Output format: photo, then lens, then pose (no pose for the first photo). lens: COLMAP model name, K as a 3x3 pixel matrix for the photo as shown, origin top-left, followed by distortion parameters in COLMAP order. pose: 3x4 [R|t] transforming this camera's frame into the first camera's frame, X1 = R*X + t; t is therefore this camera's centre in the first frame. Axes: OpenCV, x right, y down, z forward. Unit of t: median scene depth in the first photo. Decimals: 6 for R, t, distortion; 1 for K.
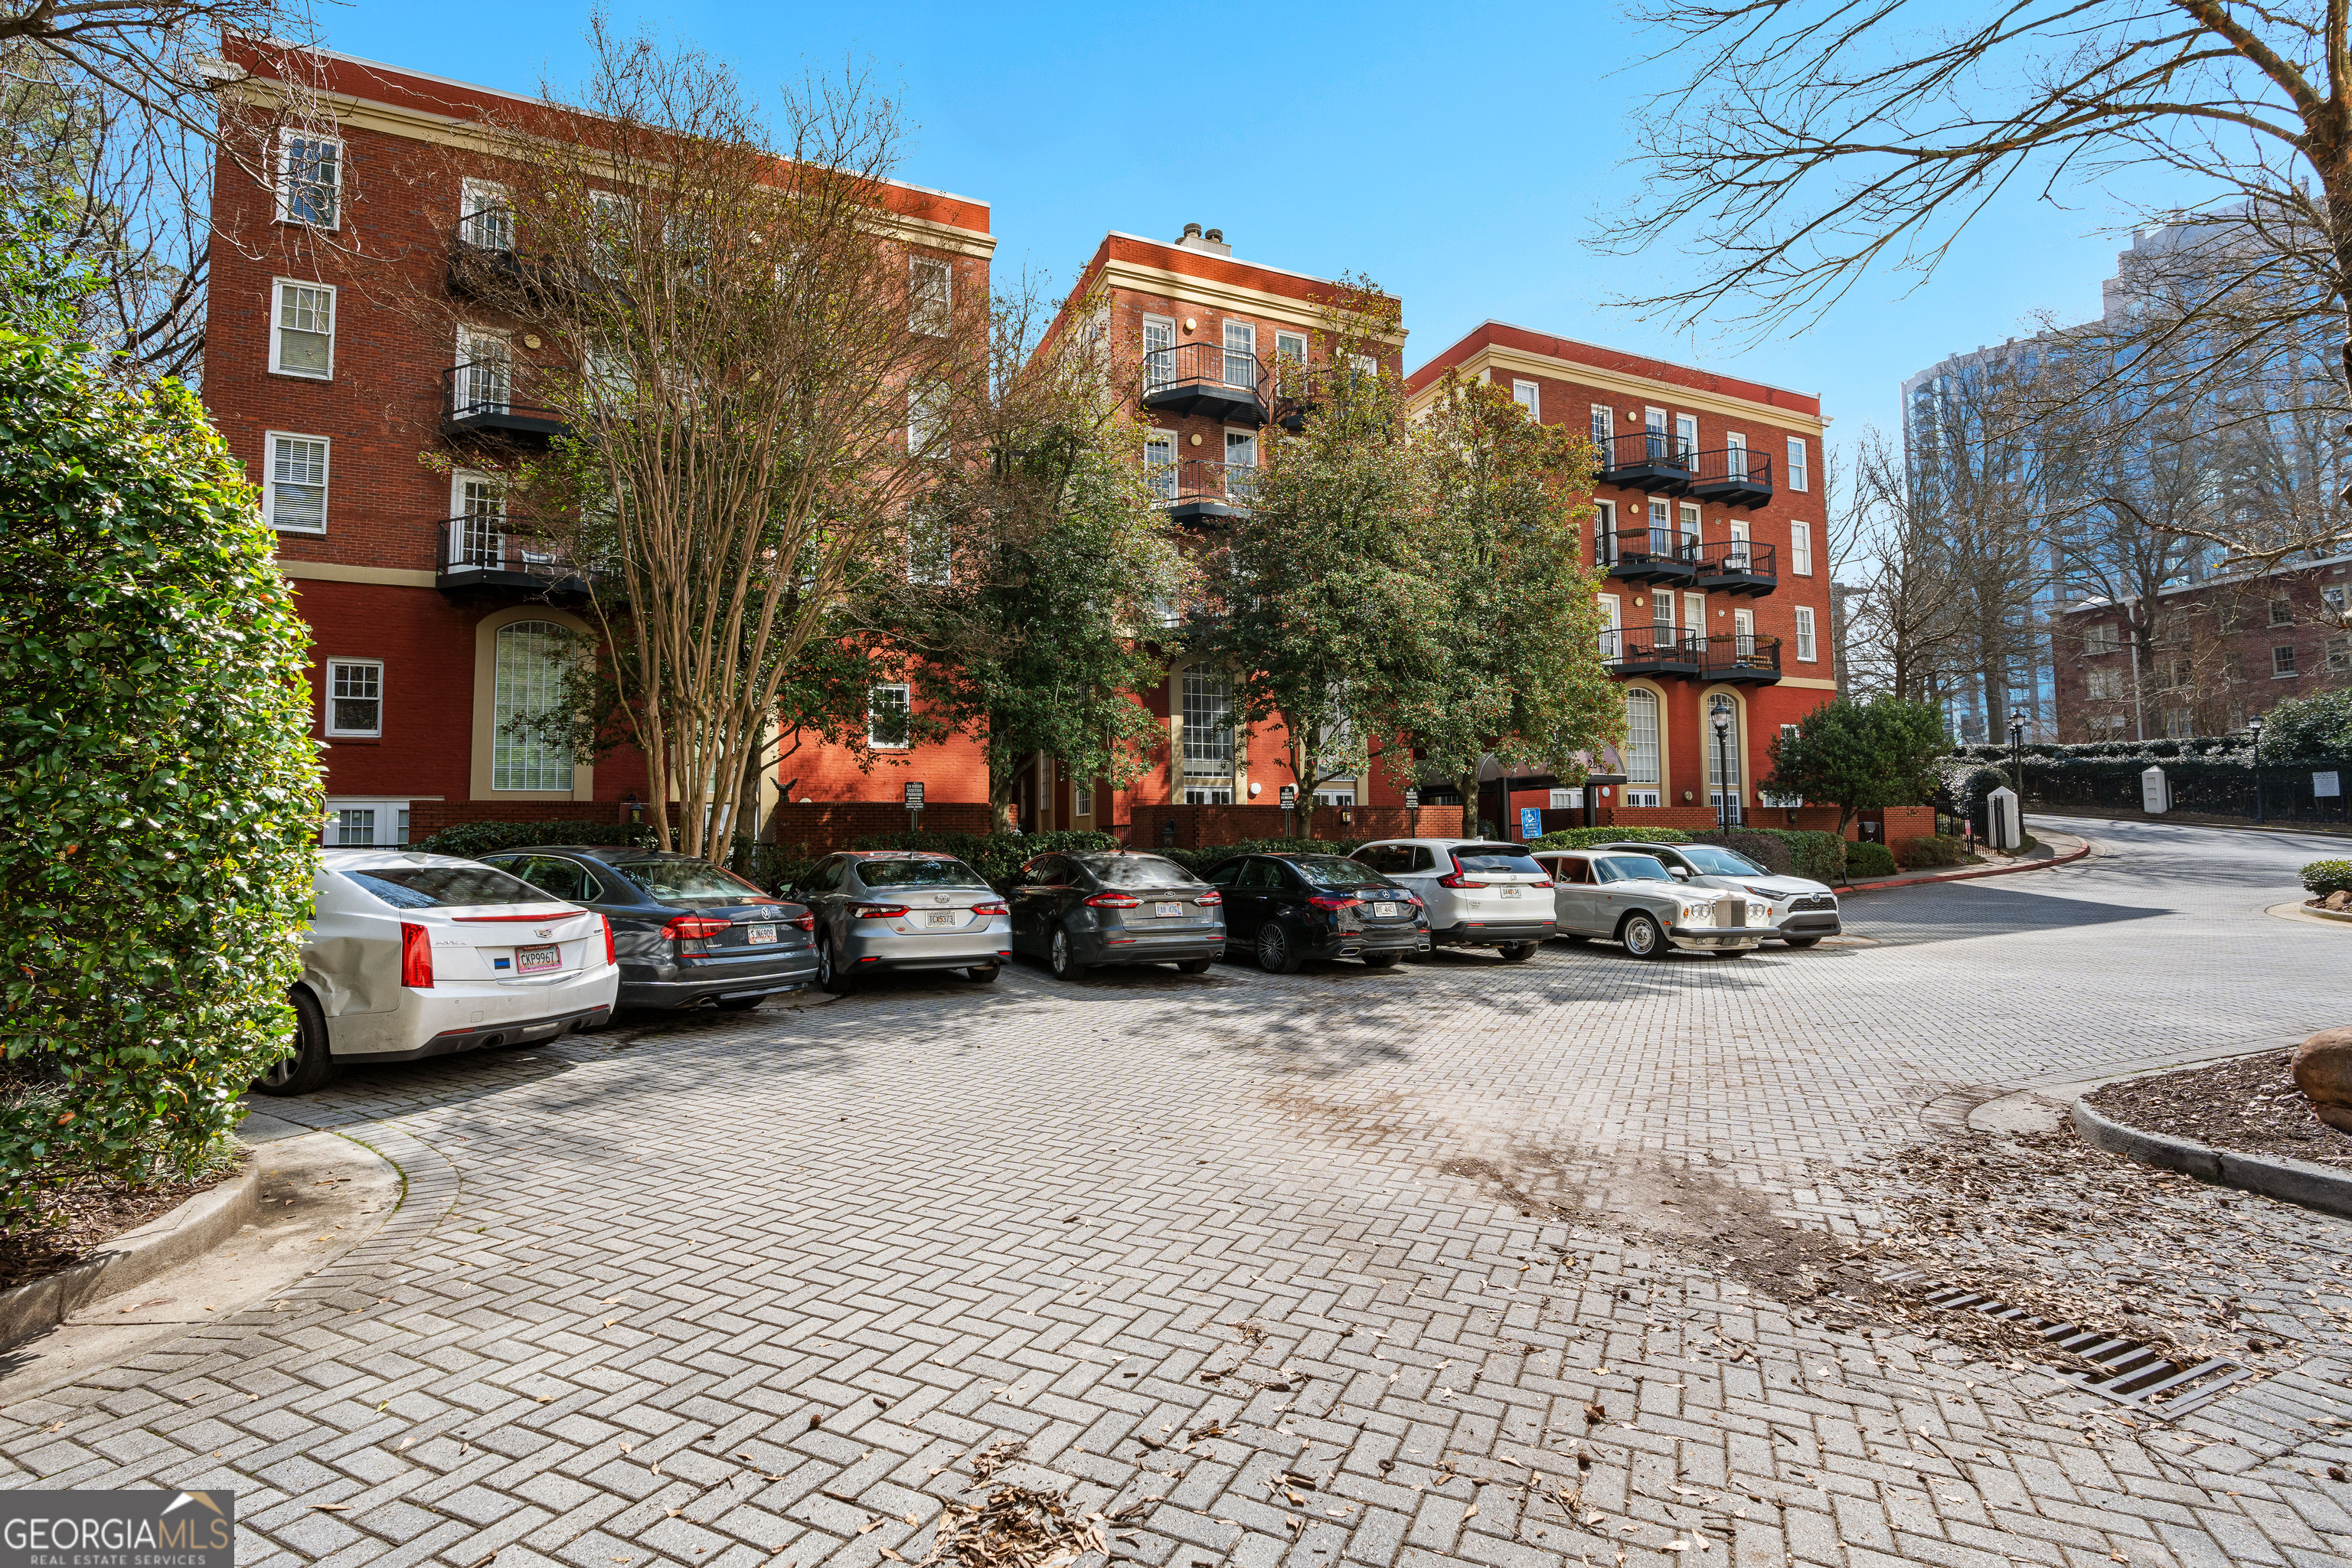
lens RADIAL K [[1053.0, 0, 1170.7], [0, 1053.0, 785.8], [0, 0, 1]] dist [-0.010108, 0.004062]
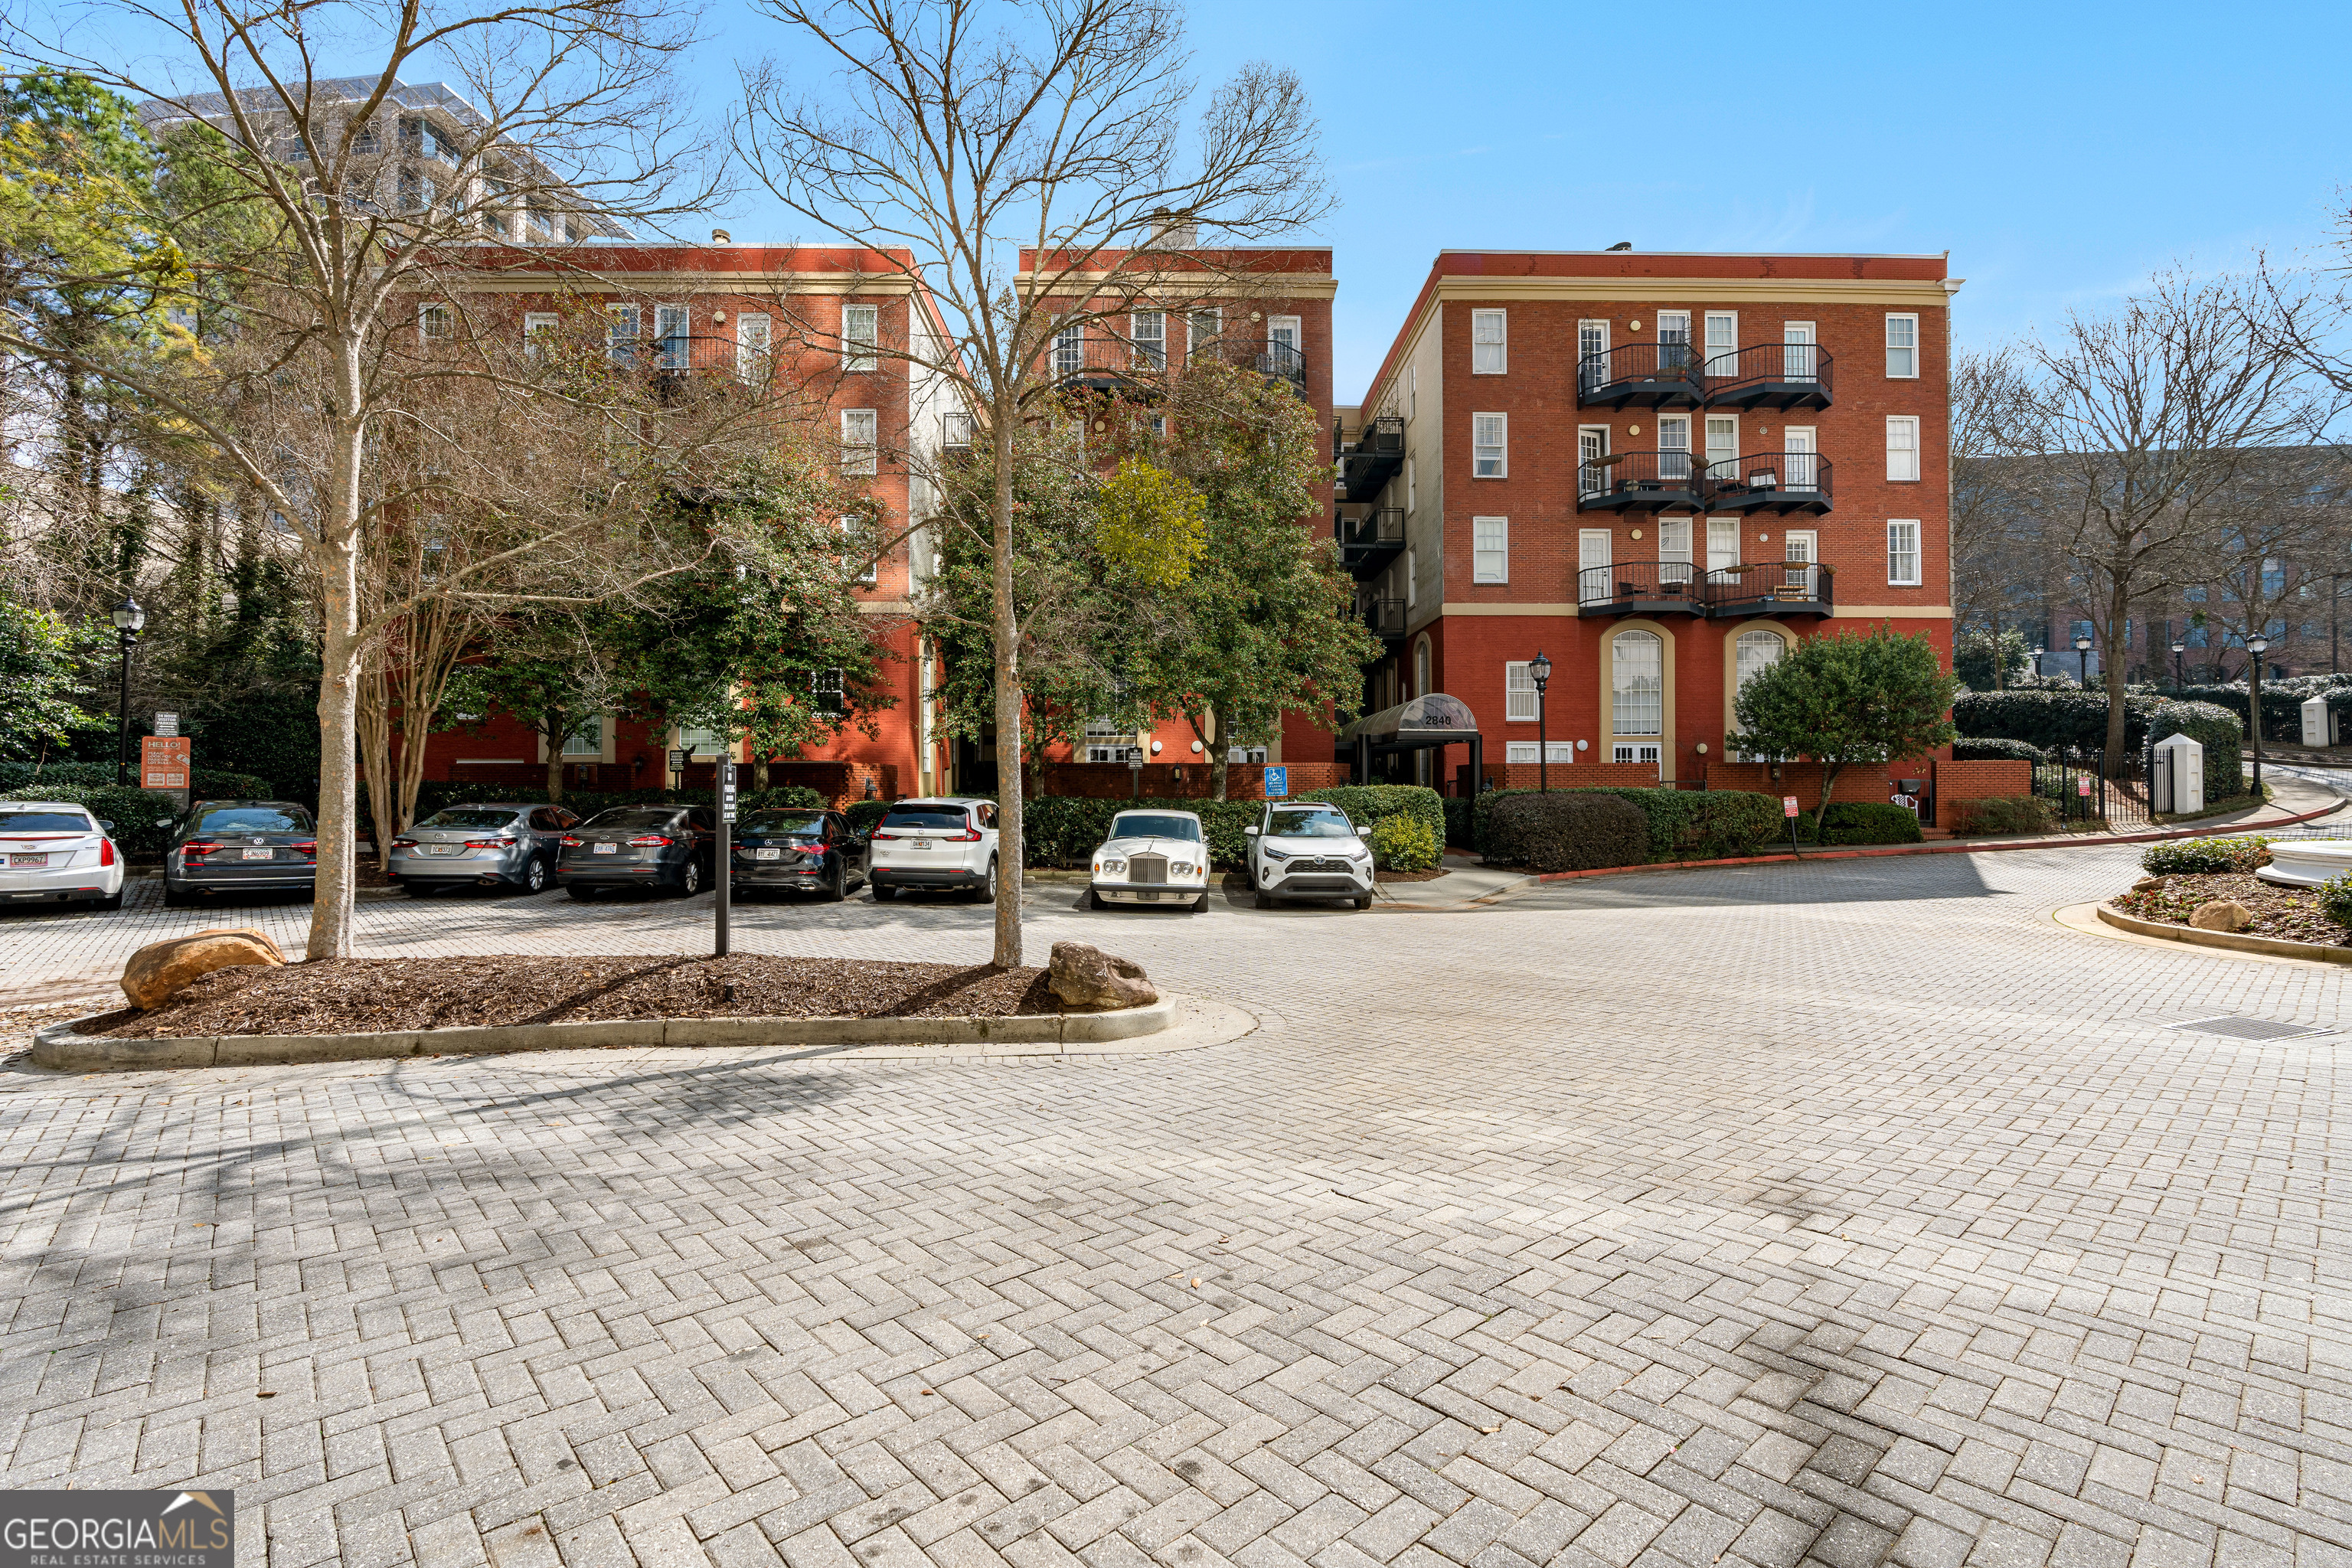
lens RADIAL K [[1053.0, 0, 1182.2], [0, 1053.0, 784.6], [0, 0, 1]] dist [-0.010108, 0.004062]
pose [[0.928093, 0.005954, -0.372302, 0.413748], [0.012178, 0.998852, 0.046334, -0.006772], [0.372150, -0.047536, 0.926955, 0.007496]]
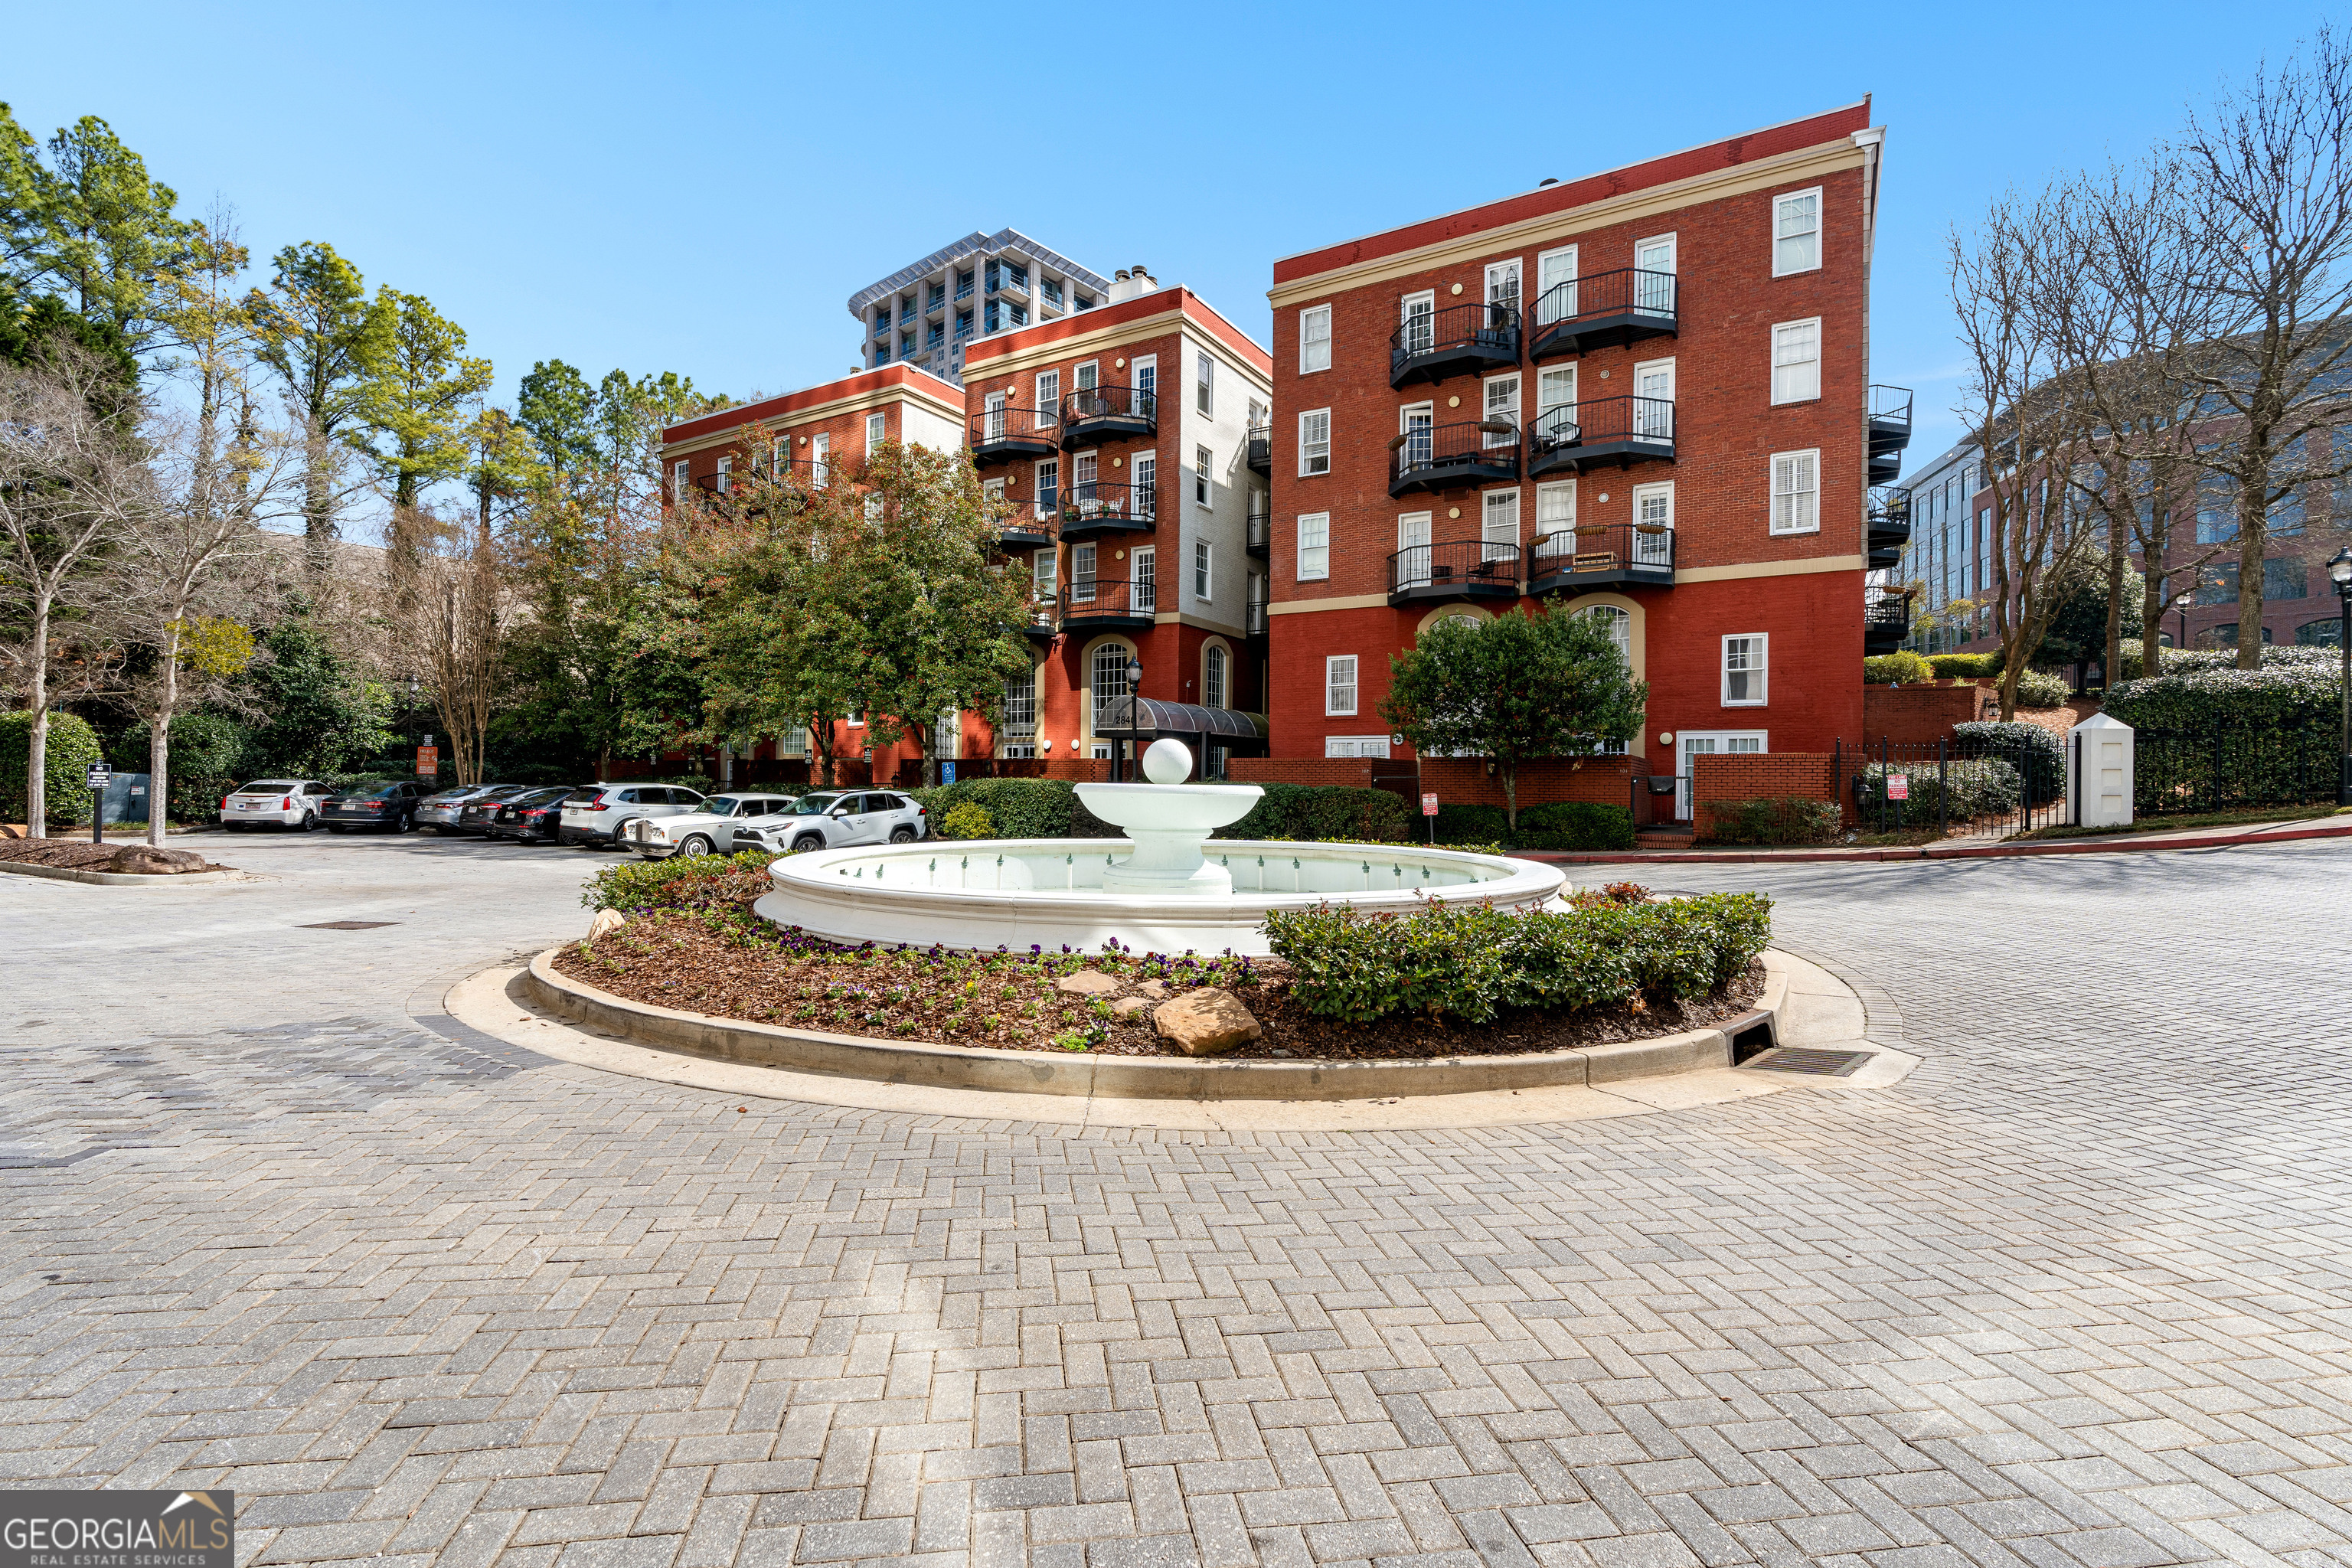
lens RADIAL K [[1053.0, 0, 1177.6], [0, 1053.0, 783.9], [0, 0, 1]] dist [-0.010108, 0.004062]
pose [[0.588794, 0.017406, -0.808096, 0.985778], [0.027762, 0.998743, 0.041741, 0.001171], [0.807806, -0.047011, 0.587570, 0.307268]]
